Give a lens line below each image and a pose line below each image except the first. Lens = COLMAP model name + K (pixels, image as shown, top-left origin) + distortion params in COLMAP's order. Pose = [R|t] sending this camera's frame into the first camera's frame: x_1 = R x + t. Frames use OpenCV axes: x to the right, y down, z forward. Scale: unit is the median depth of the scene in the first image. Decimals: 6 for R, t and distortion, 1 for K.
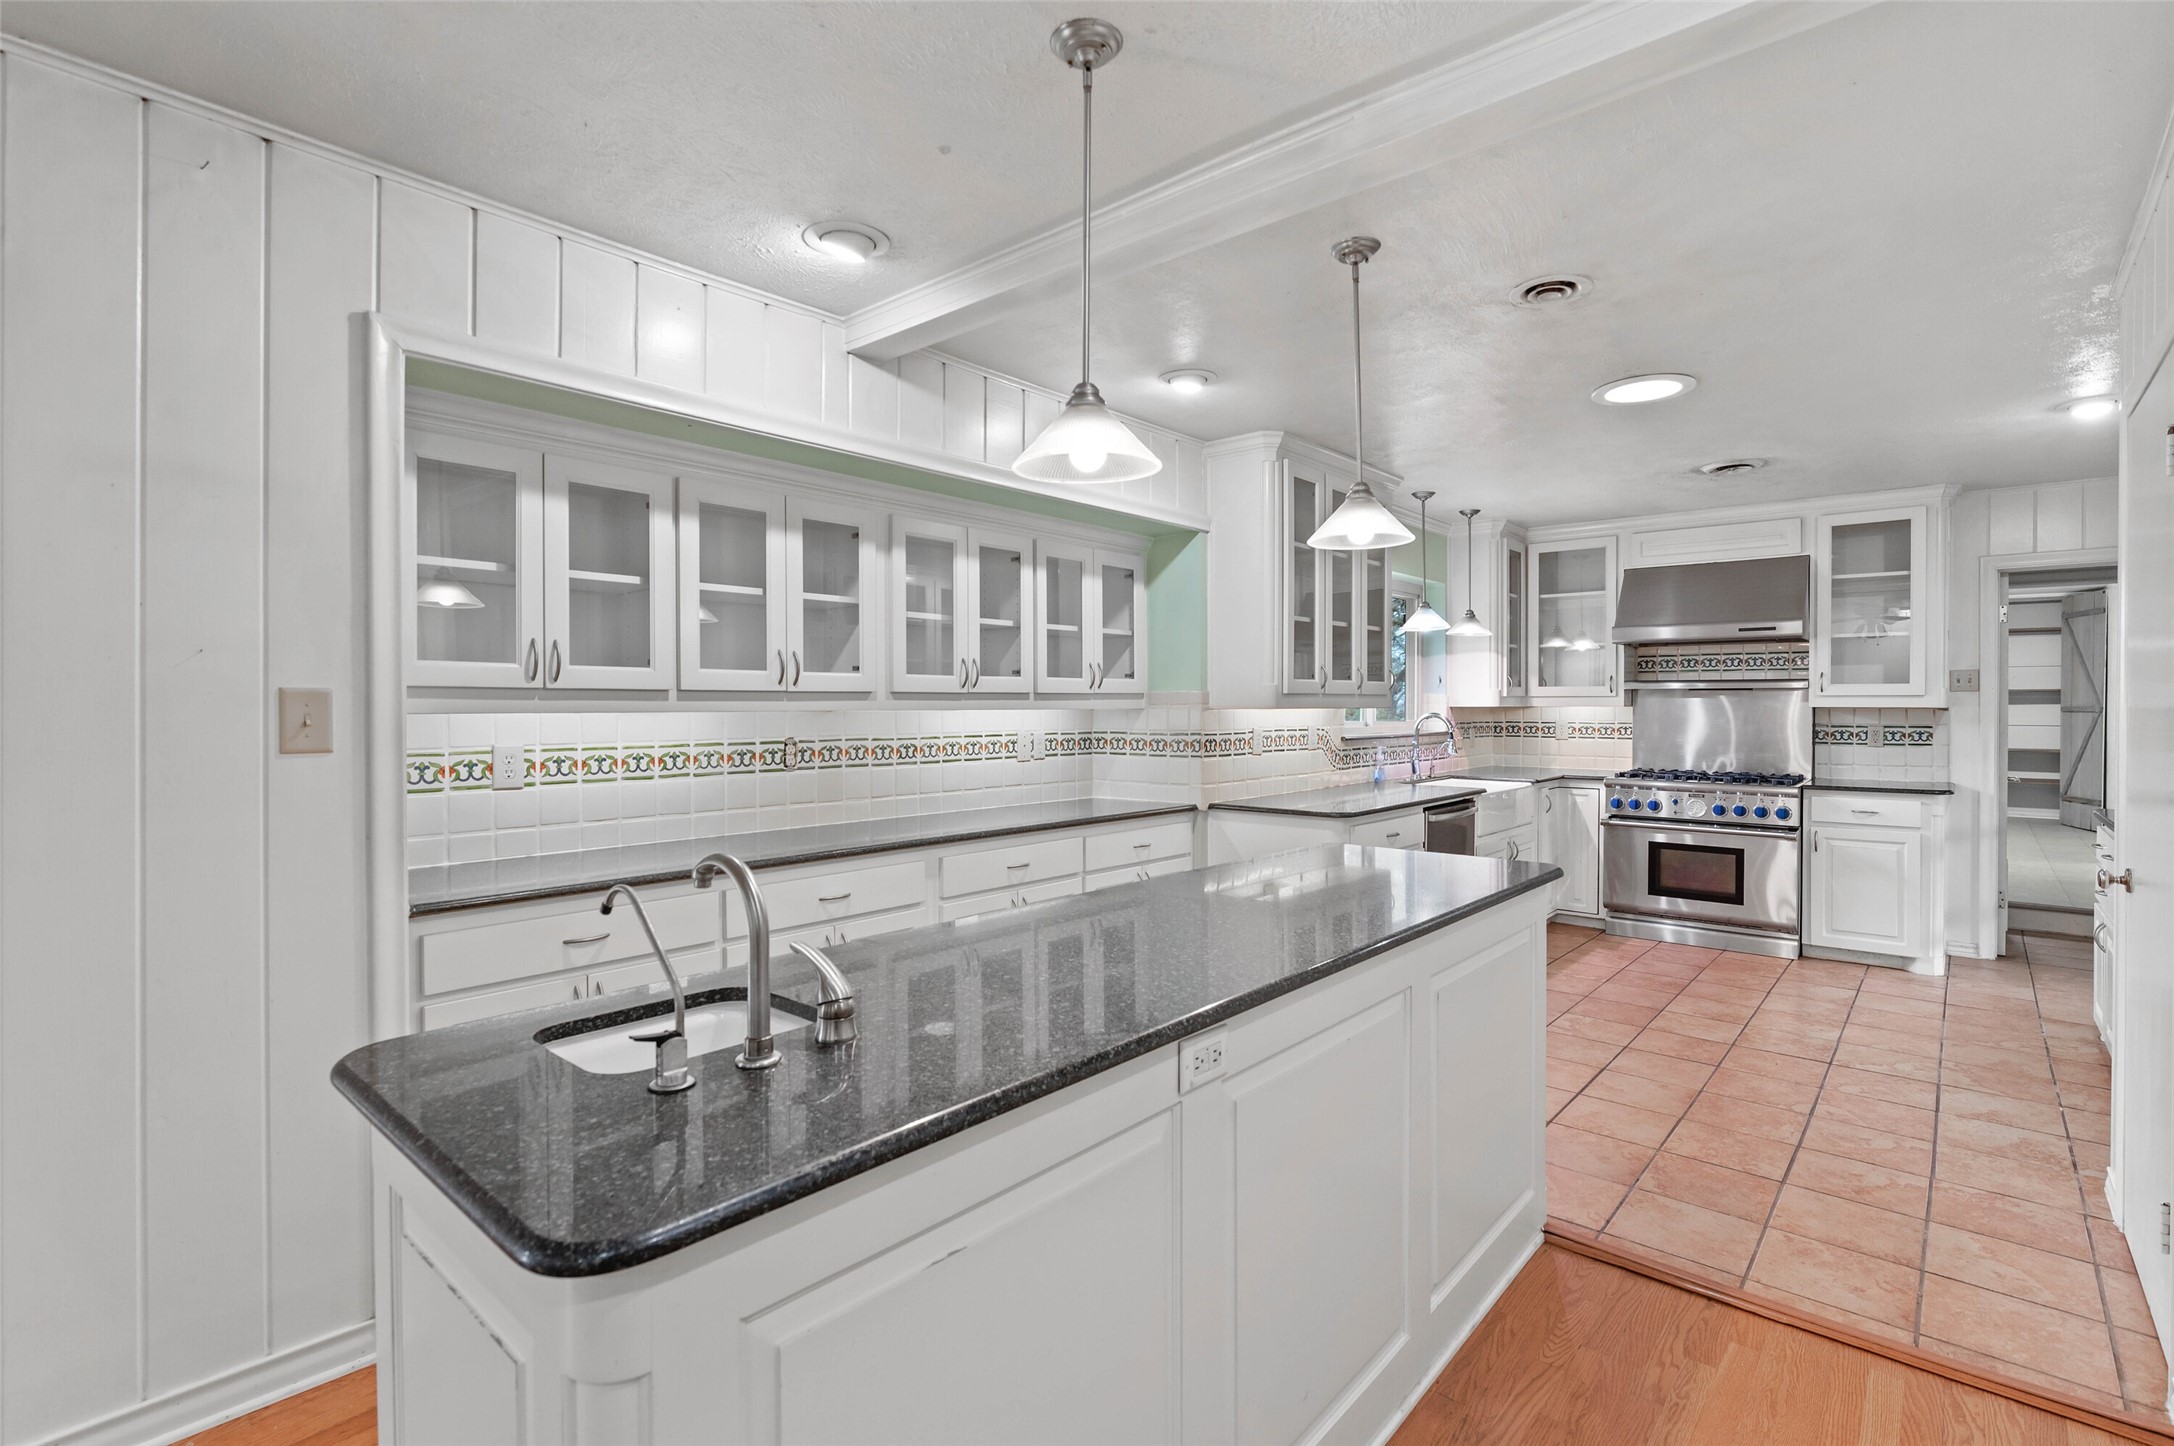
lens RADIAL K [[1005.1, 0, 1087.0], [0, 1005.1, 723.0], [0, 0, 1]] dist [0.000470, -0.000072]
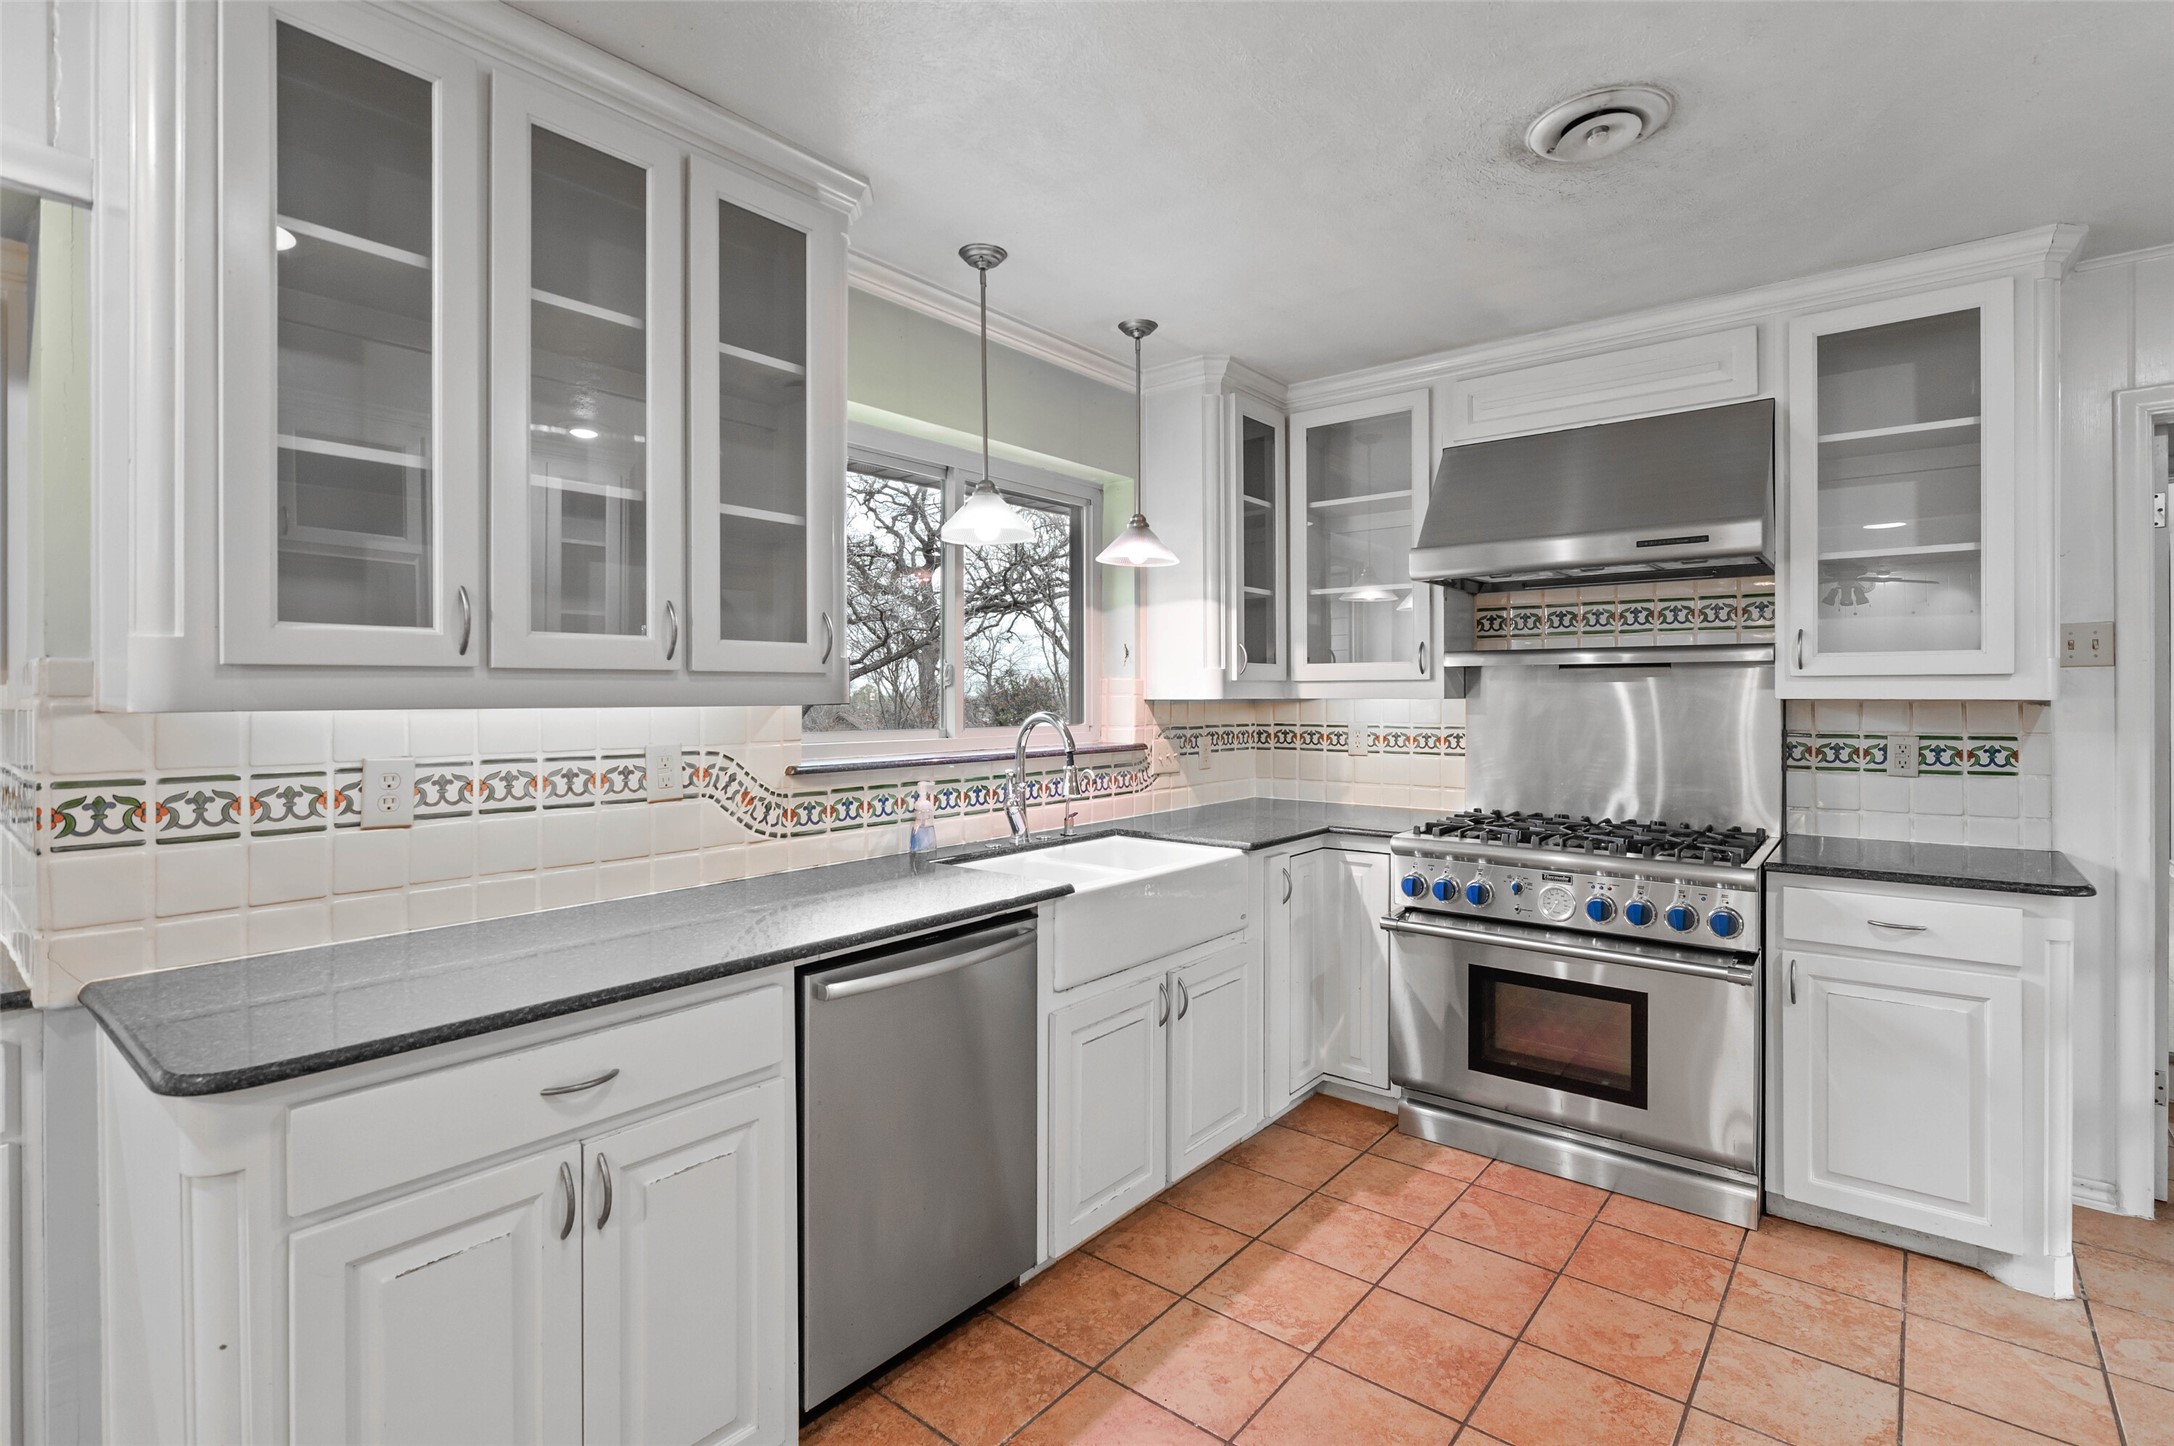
lens RADIAL K [[1017.6, 0, 1085.6], [0, 1017.6, 705.0], [0, 0, 1]] dist [-0.002154, 0.000955]
pose [[0.999480, -0.002343, 0.032154, 0.356241], [0.002597, 0.999966, -0.007859, -0.009928], [-0.032135, 0.007938, 0.999452, 0.501925]]
